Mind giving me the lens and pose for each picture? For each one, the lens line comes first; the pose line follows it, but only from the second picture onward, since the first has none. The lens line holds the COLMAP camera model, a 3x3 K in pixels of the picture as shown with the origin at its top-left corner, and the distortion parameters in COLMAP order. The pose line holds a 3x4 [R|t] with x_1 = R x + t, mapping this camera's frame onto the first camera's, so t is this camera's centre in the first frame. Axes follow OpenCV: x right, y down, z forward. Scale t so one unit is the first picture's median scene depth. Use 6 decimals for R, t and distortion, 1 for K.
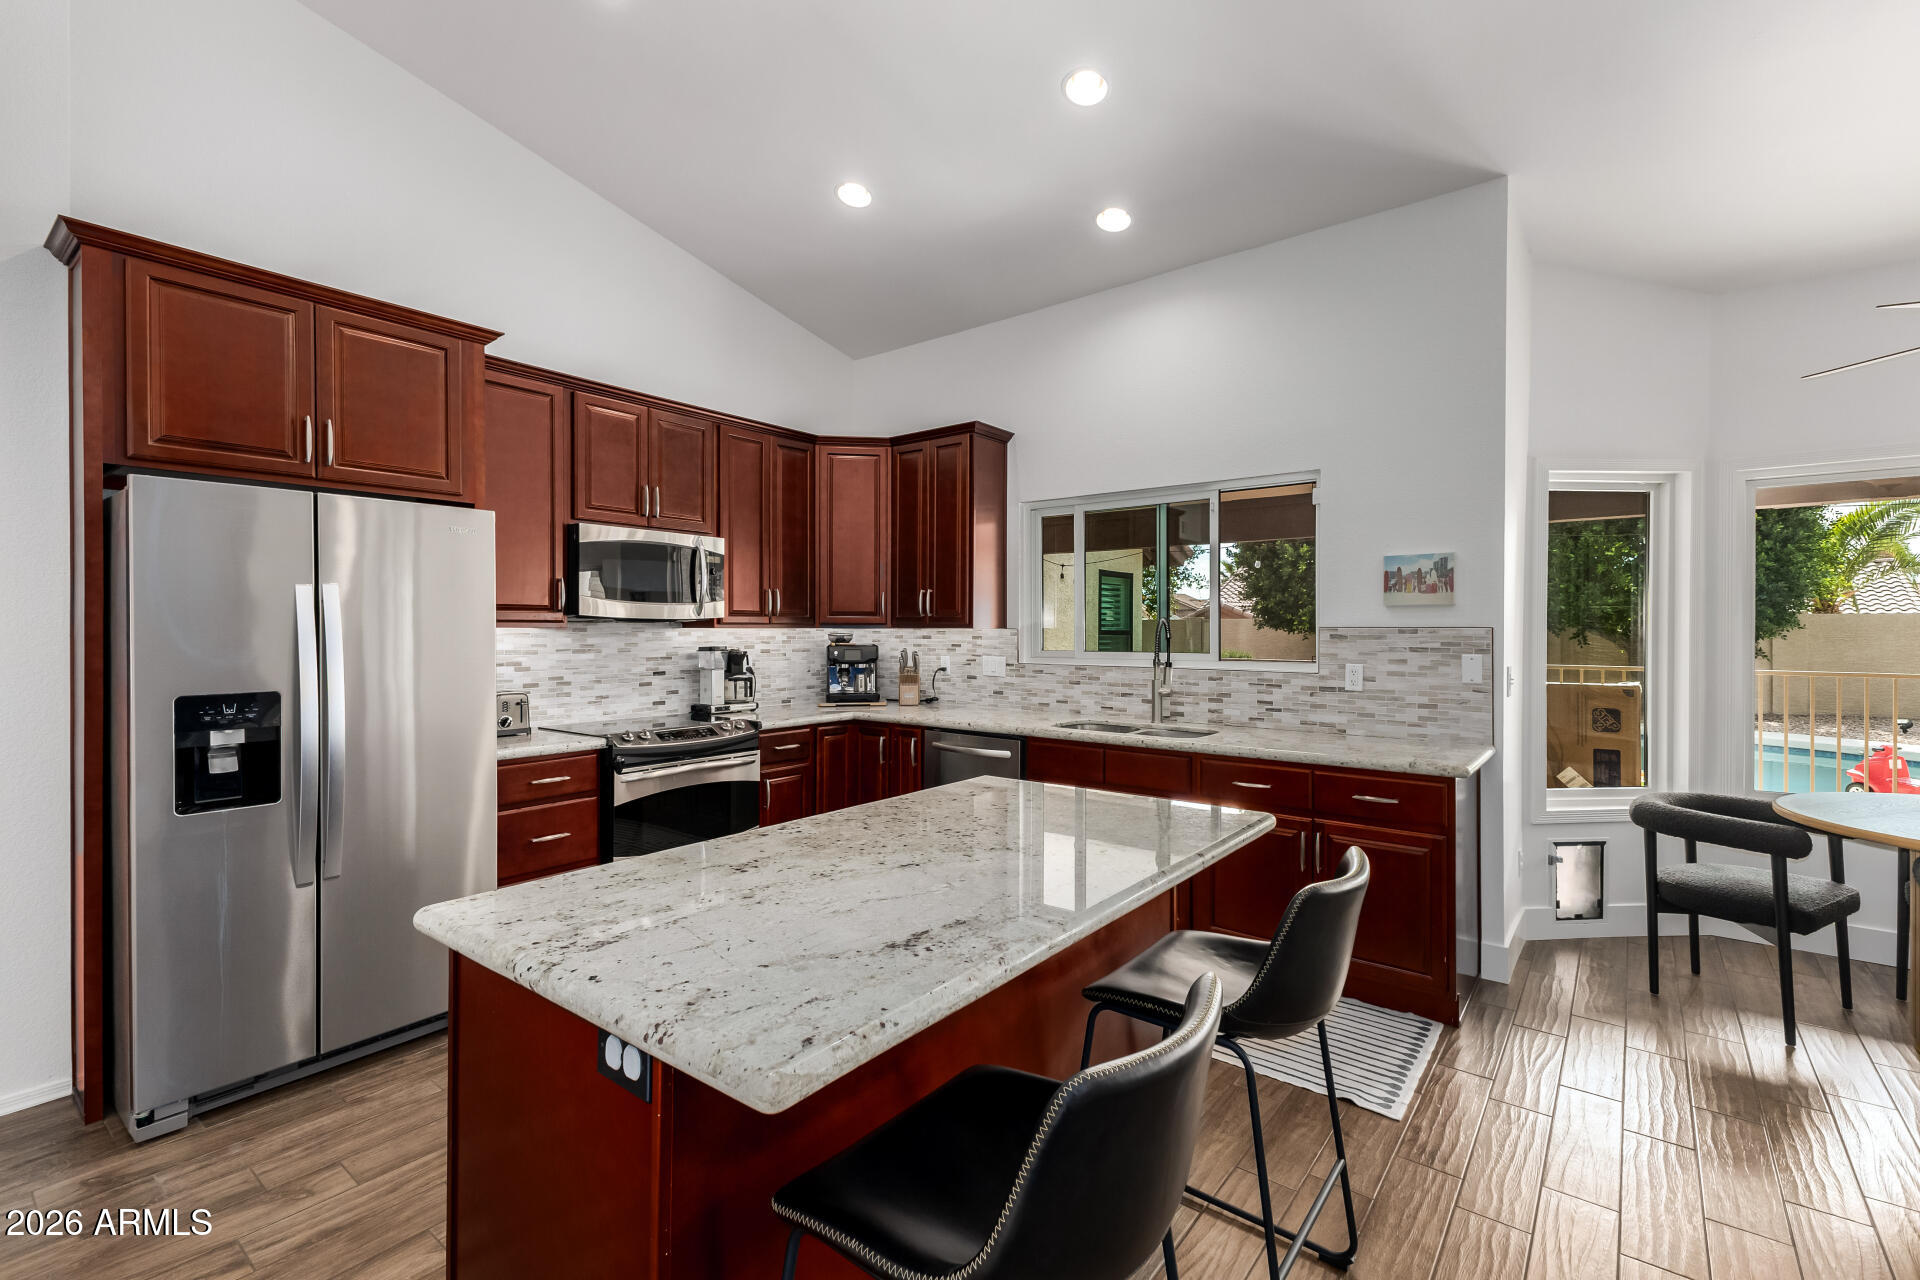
lens RADIAL K [[806.5, 0, 1006.3], [0, 806.5, 634.5], [0, 0, 1]] dist [0.002504, -0.000017]
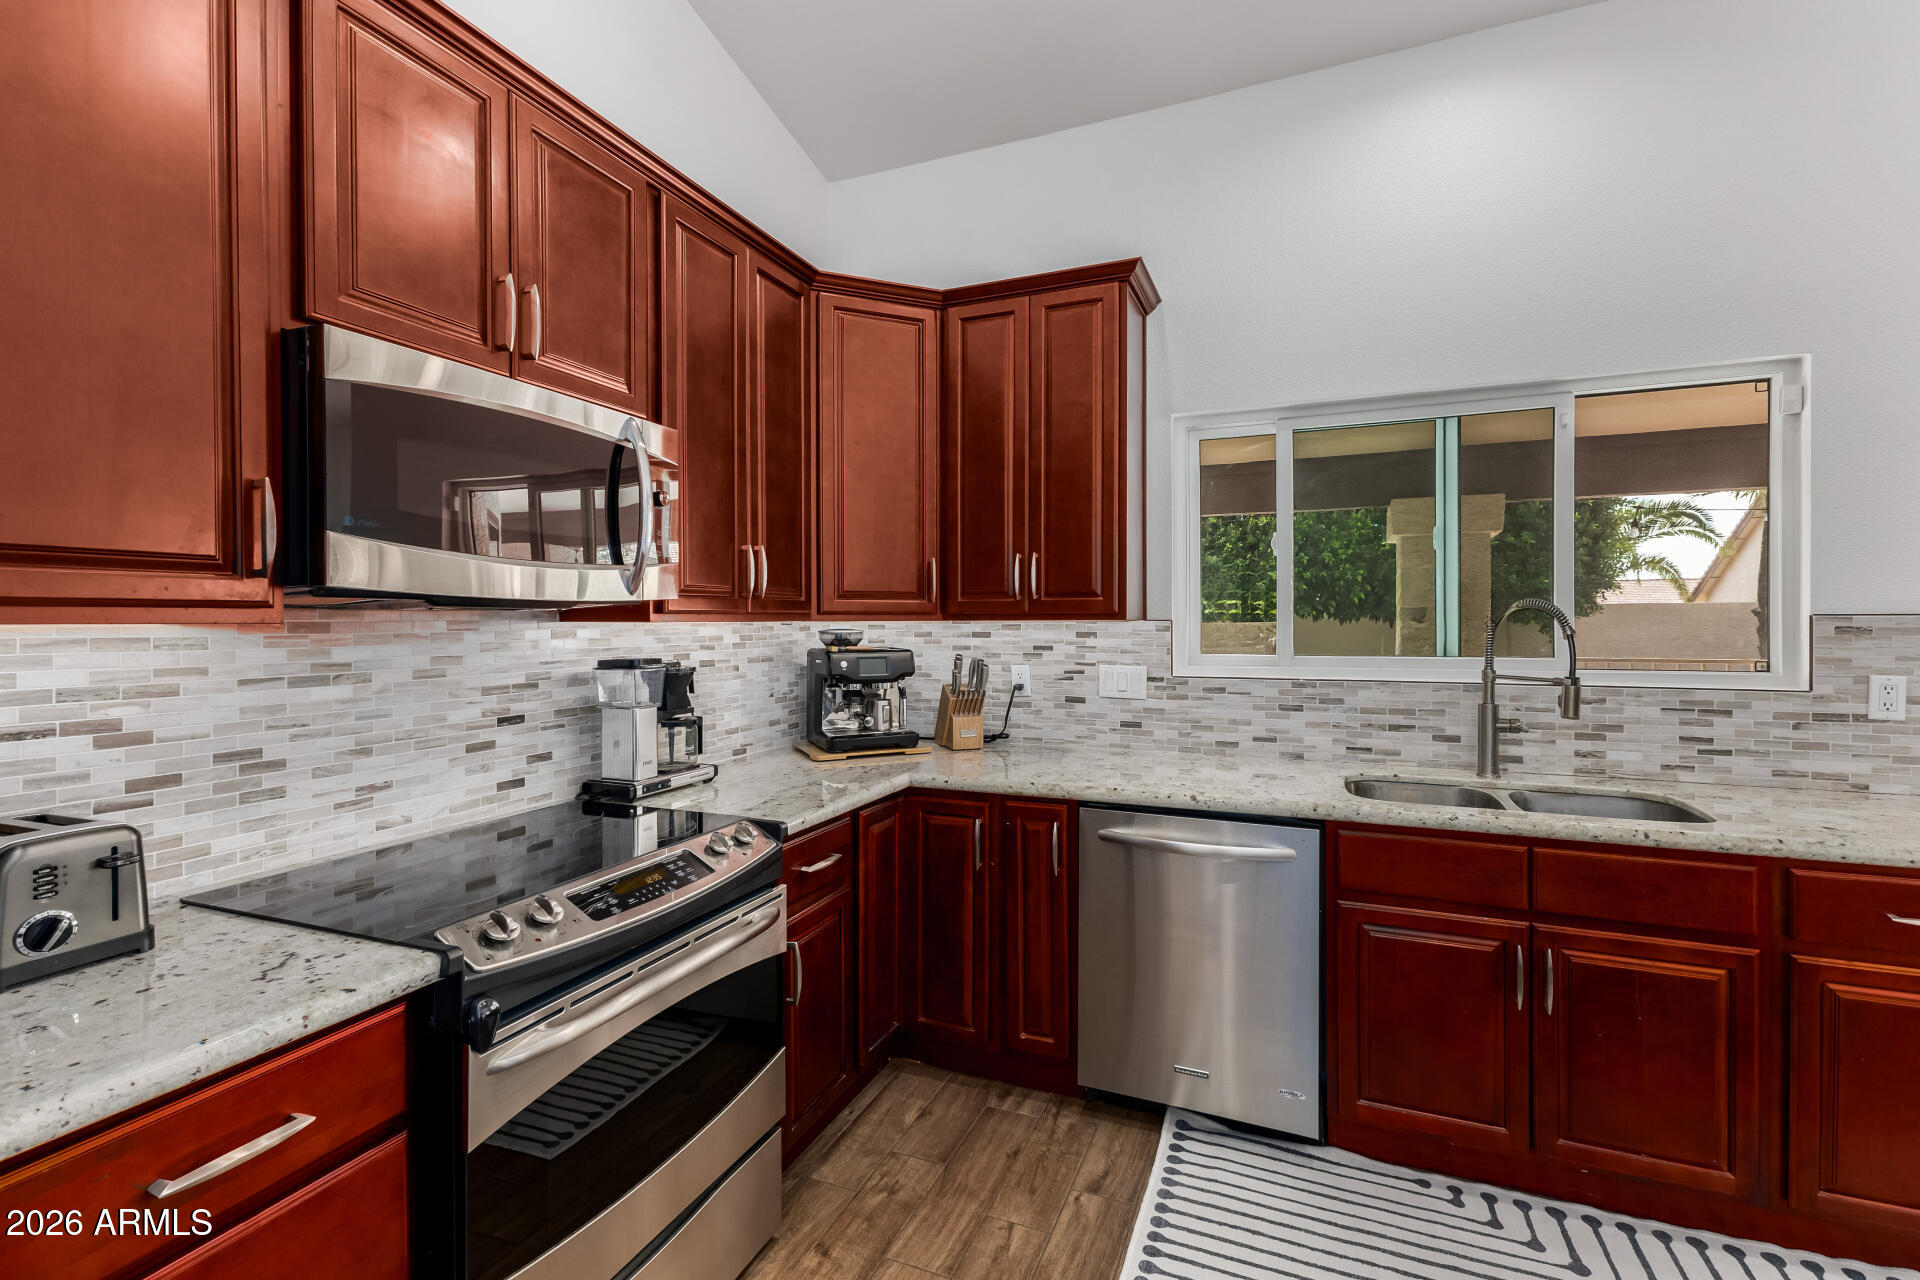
lens RADIAL K [[824.3, 0, 1044.8], [0, 824.3, 626.2], [0, 0, 1]] dist [0.009904, -0.000904]
pose [[0.960688, -0.007270, 0.277534, -0.278450], [0.007204, 0.999973, 0.001259, -0.004142], [-0.277535, 0.000790, 0.960715, 0.478785]]
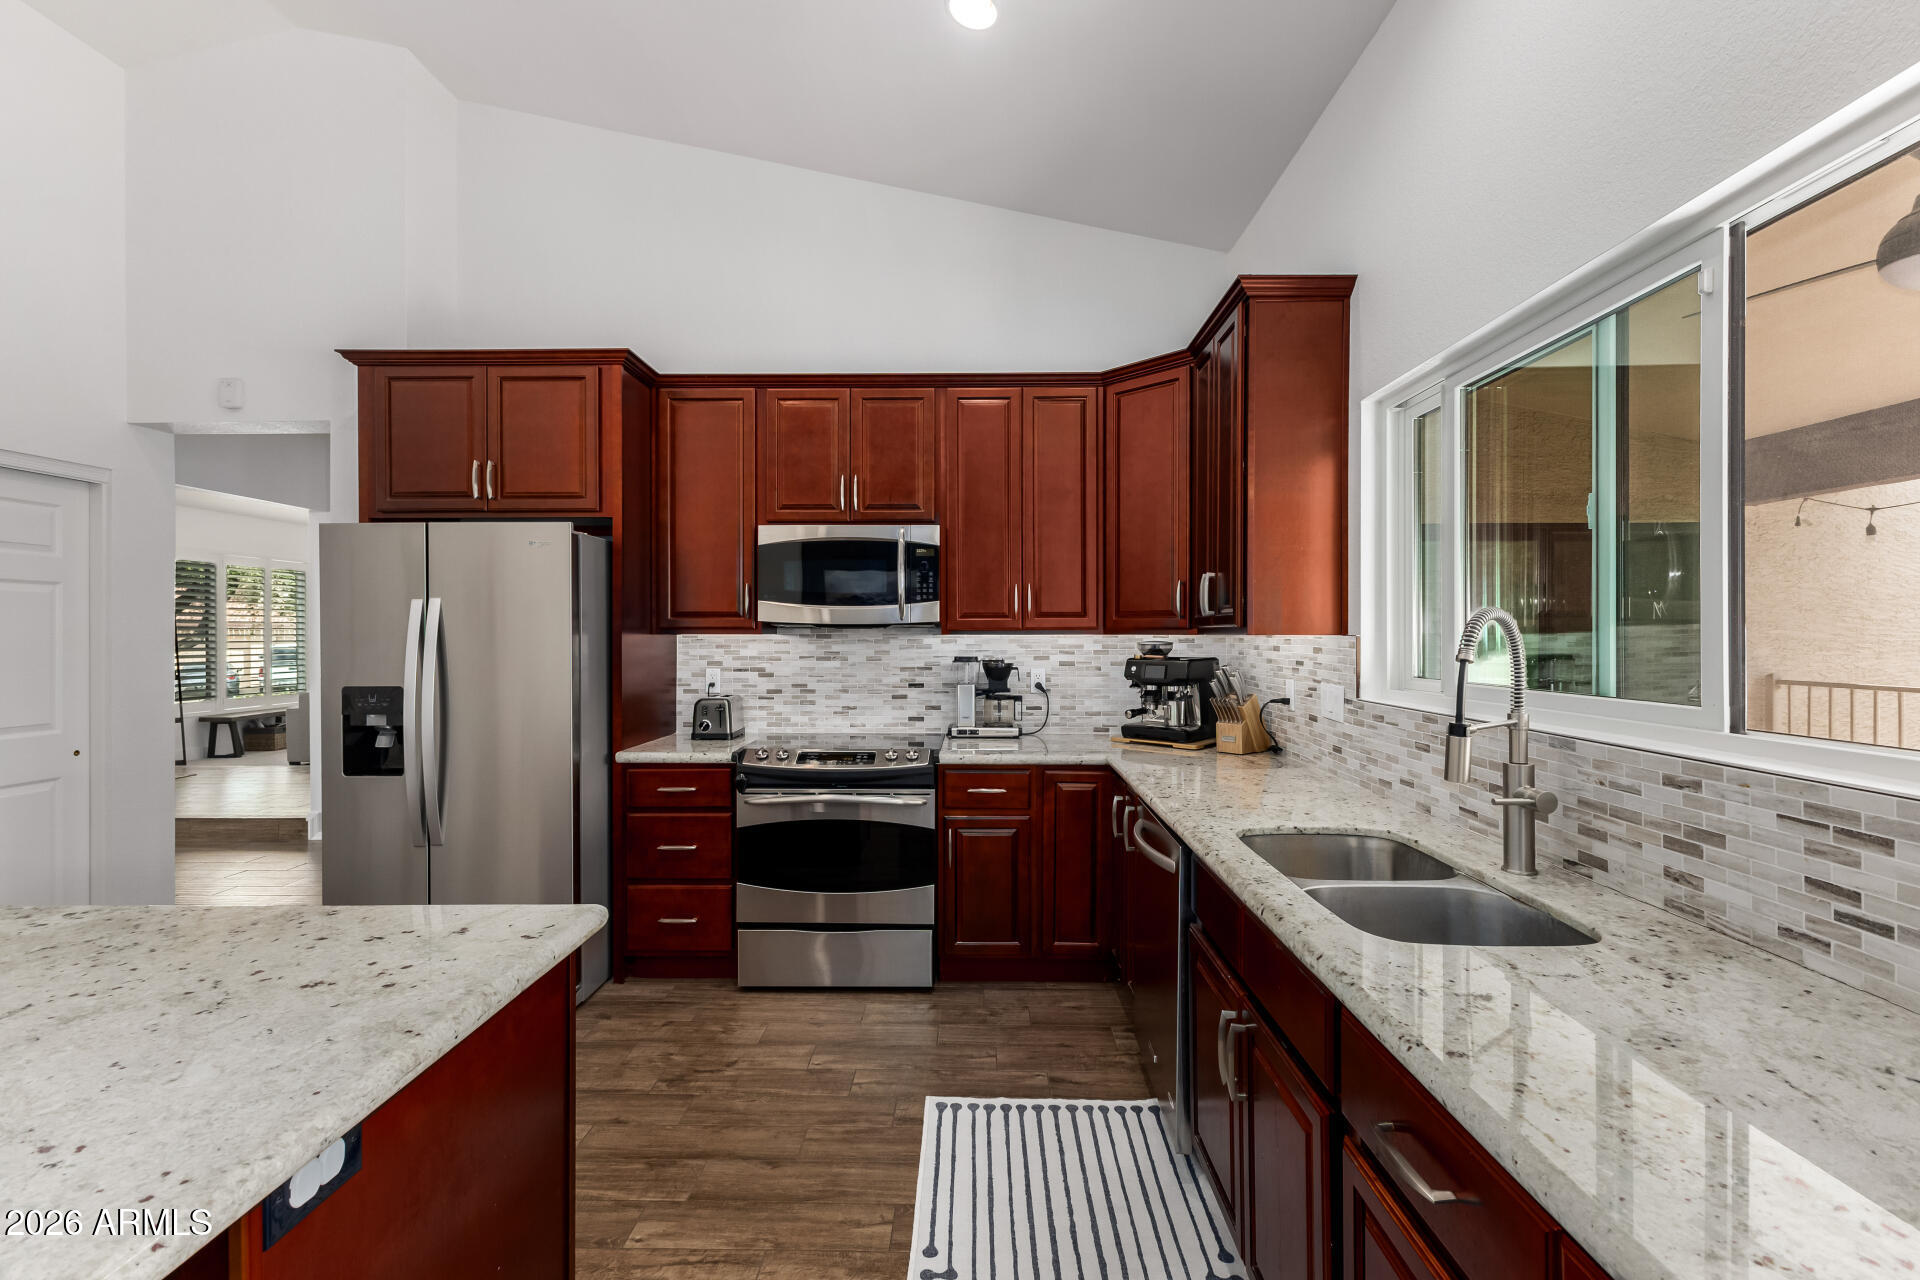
lens RADIAL K [[827.6, 0, 927.8], [0, 827.6, 637.8], [0, 0, 1]] dist [0.000200, -0.000647]
pose [[0.584729, 0.002566, -0.811225, 0.327988], [-0.004936, 0.999988, -0.000395, -0.004144], [0.811214, 0.004235, 0.584735, 0.496544]]
